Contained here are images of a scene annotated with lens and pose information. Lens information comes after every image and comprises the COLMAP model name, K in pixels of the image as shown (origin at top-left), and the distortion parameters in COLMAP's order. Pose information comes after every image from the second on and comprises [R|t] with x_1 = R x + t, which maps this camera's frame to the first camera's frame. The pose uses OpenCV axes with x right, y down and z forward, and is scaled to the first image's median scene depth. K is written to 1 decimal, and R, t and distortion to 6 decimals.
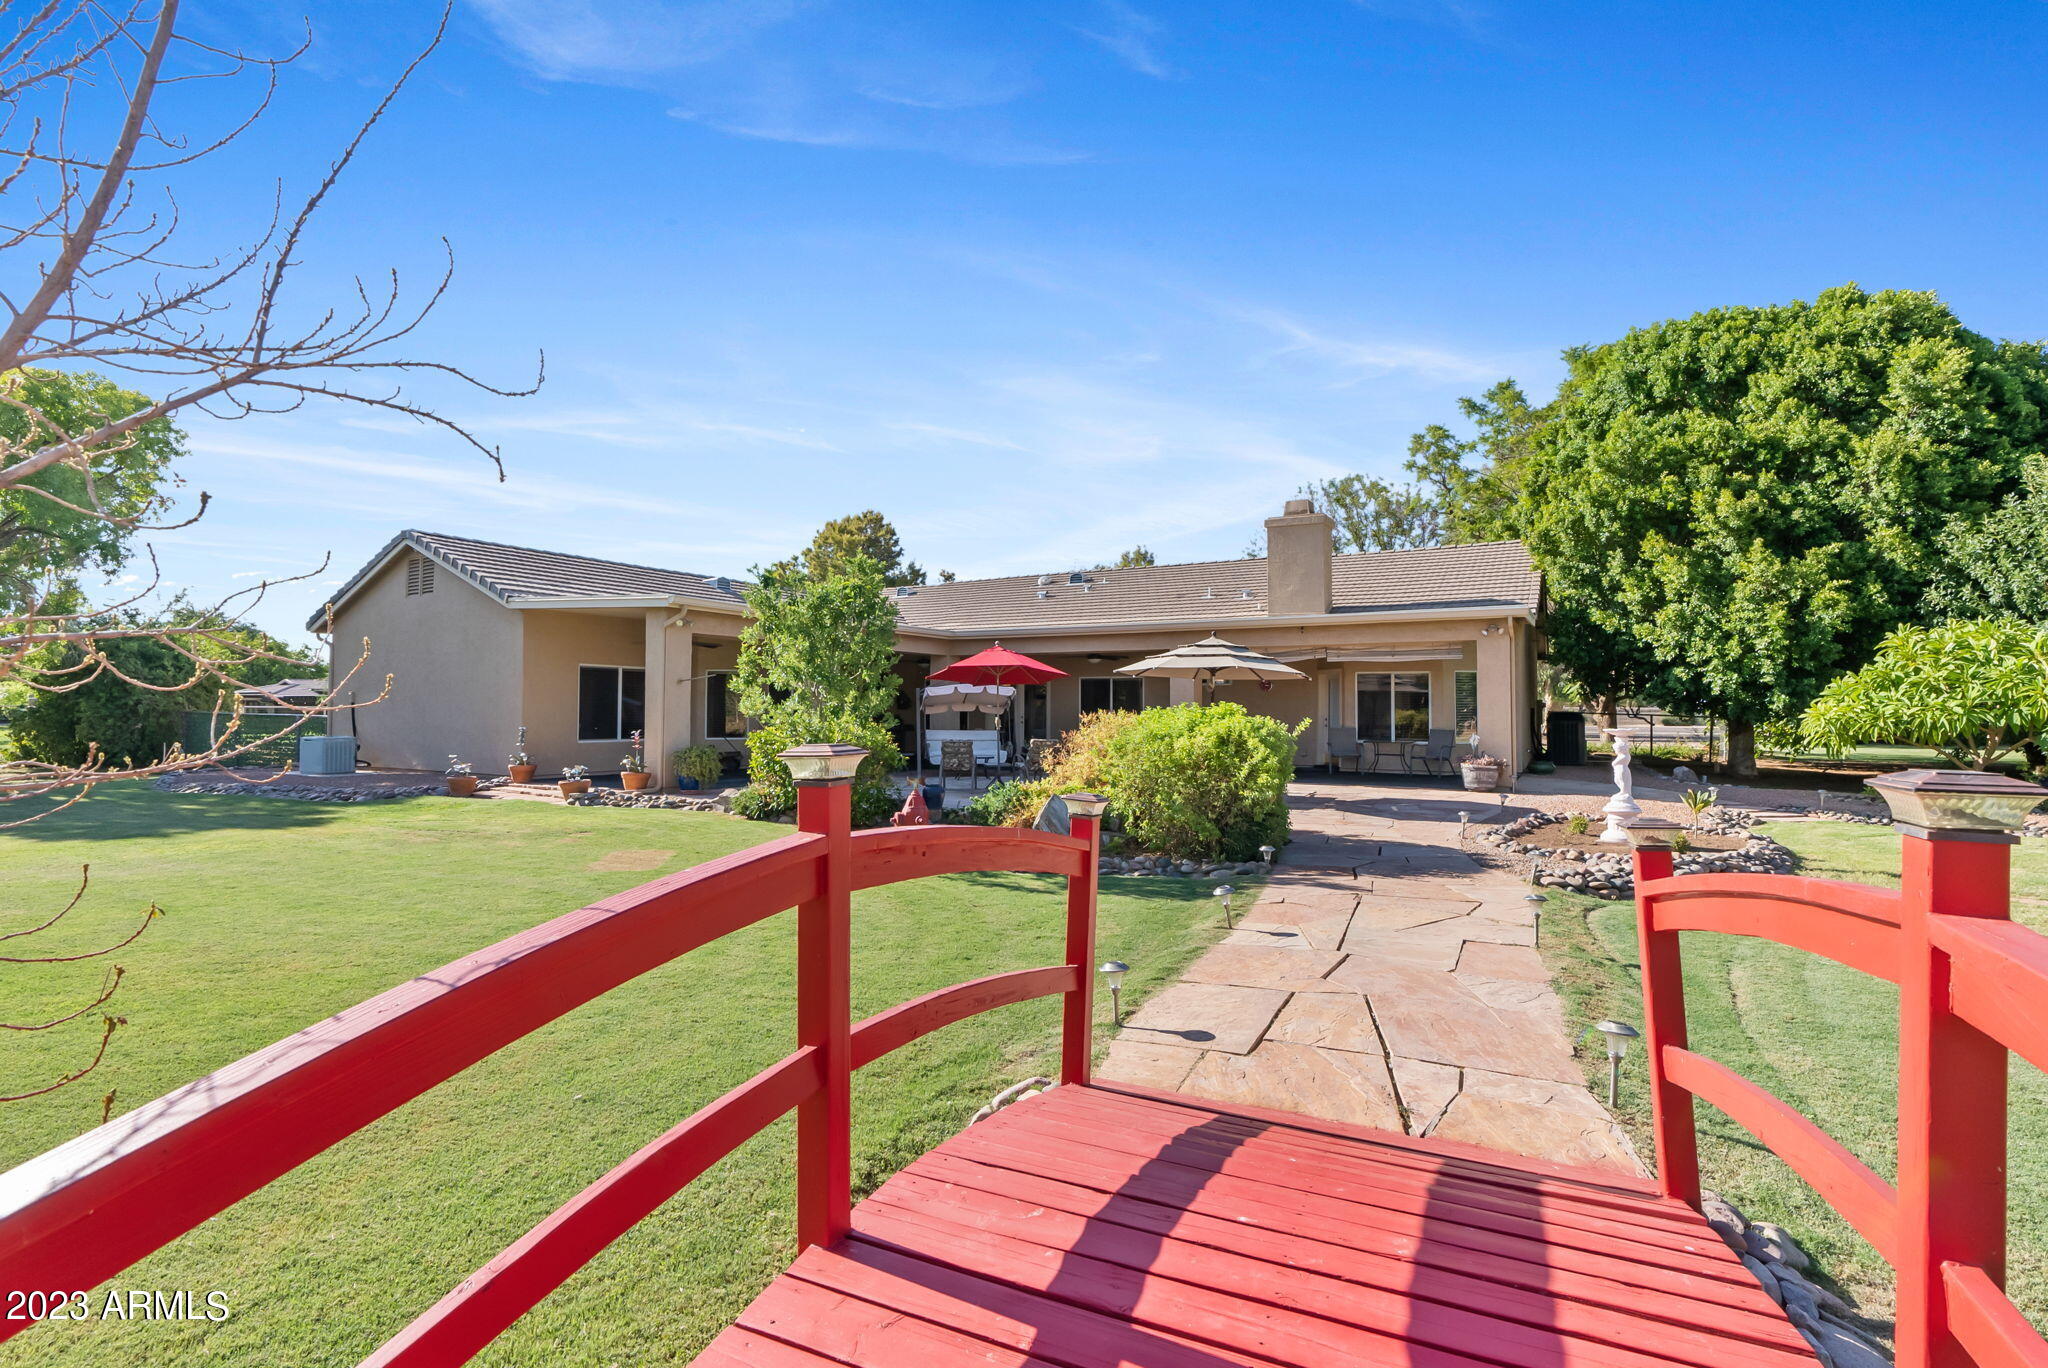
lens RADIAL K [[923.7, 0, 1013.4], [0, 923.7, 686.1], [0, 0, 1]] dist [0.001896, -0.000274]
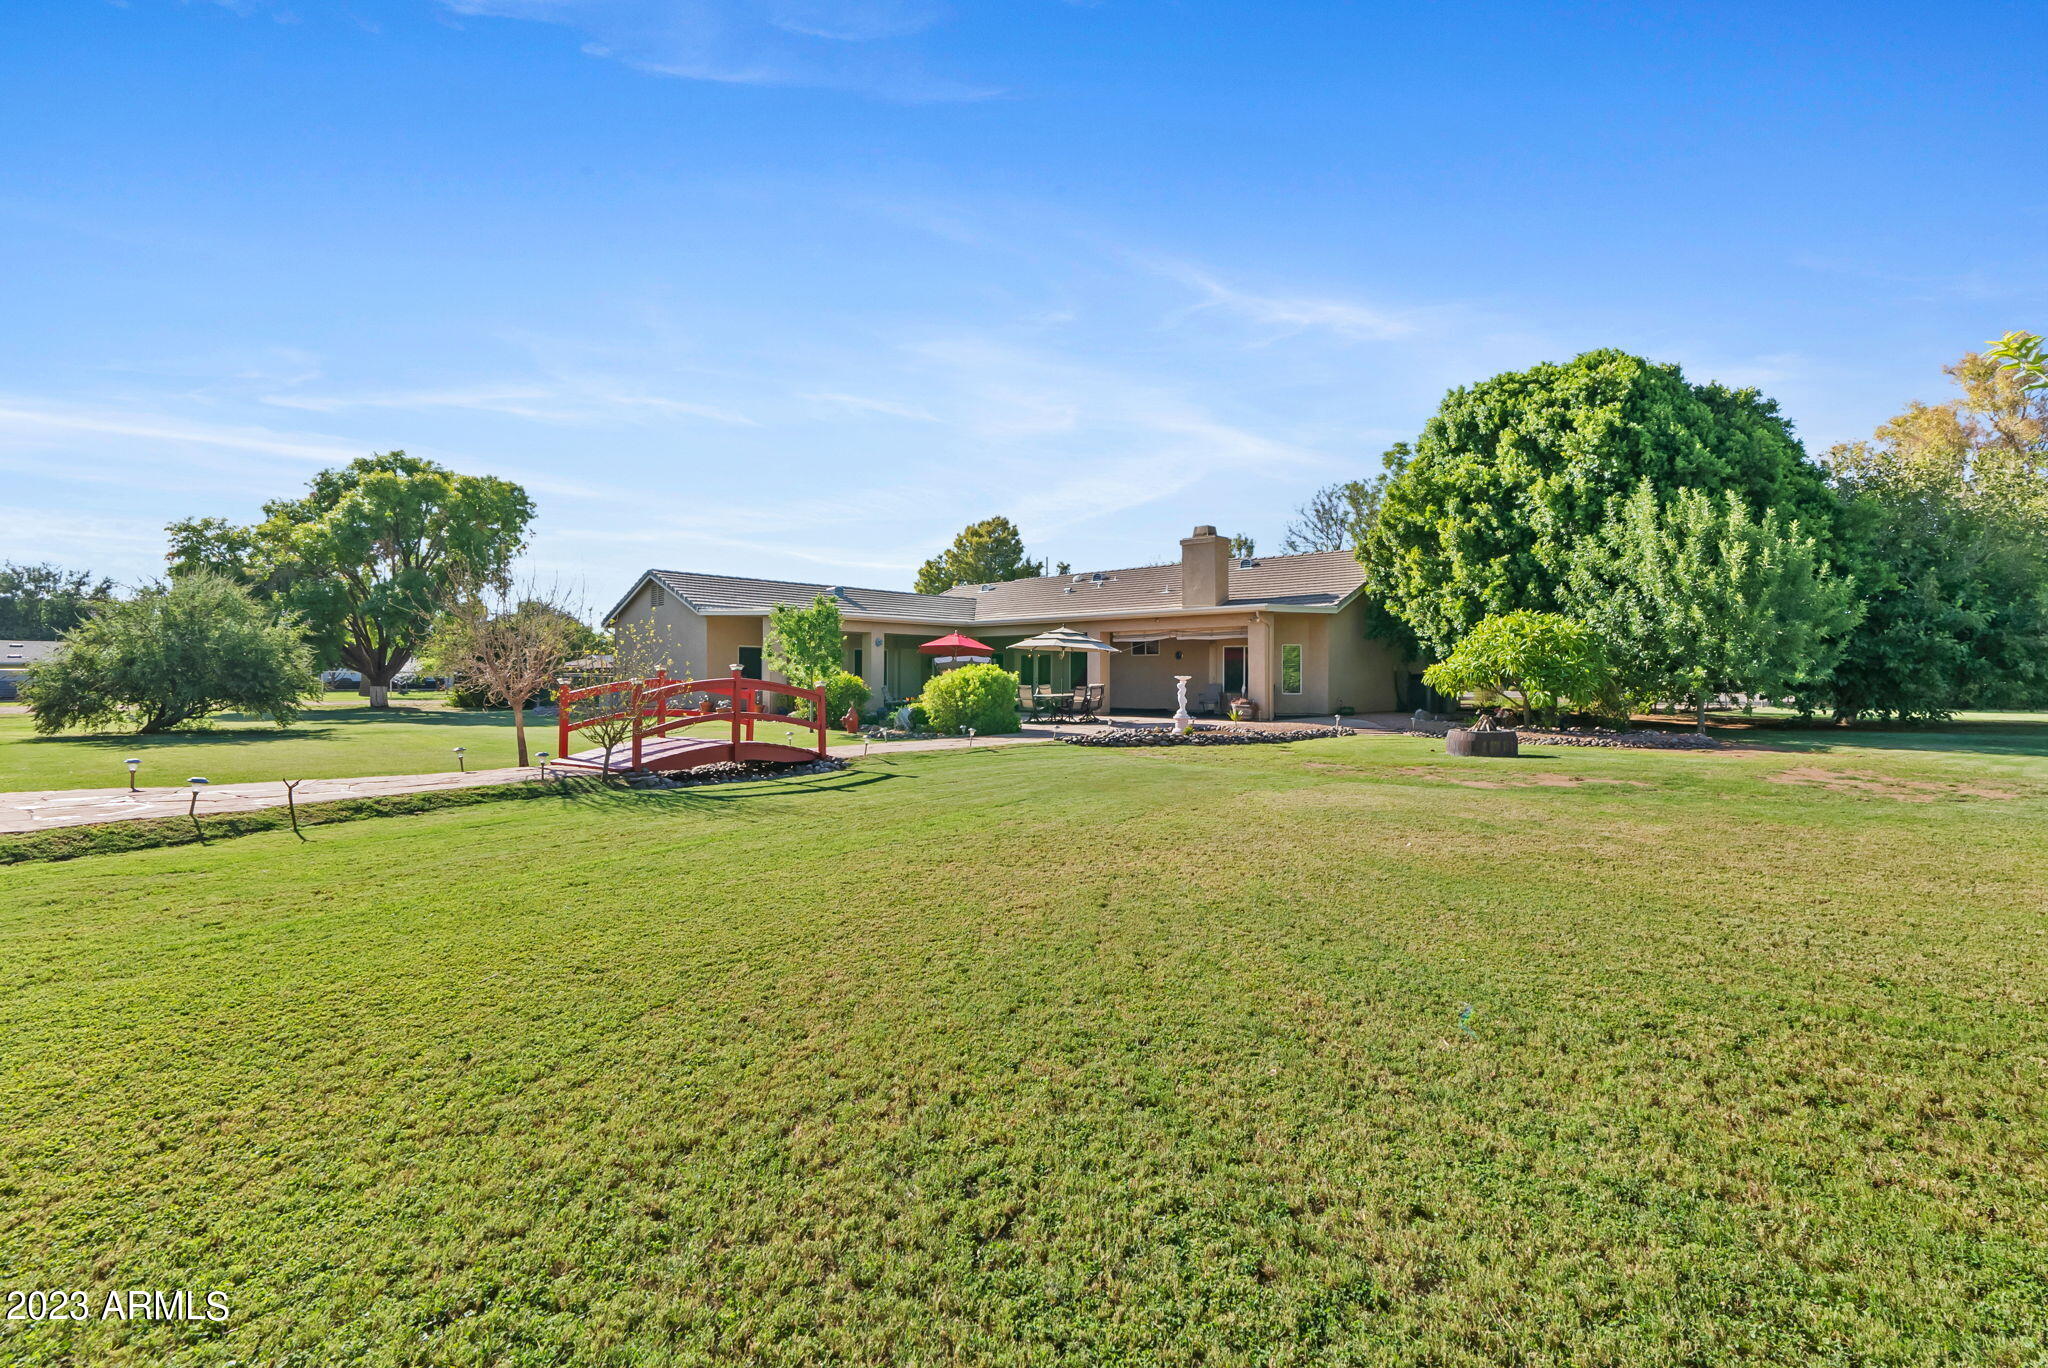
lens RADIAL K [[923.7, 0, 1023.9], [0, 923.7, 669.8], [0, 0, 1]] dist [0.001896, -0.000274]
pose [[0.973519, -0.003663, -0.228579, 0.397401], [0.006458, 0.999913, 0.011478, 0.004077], [0.228517, -0.012651, 0.973458, -0.499176]]
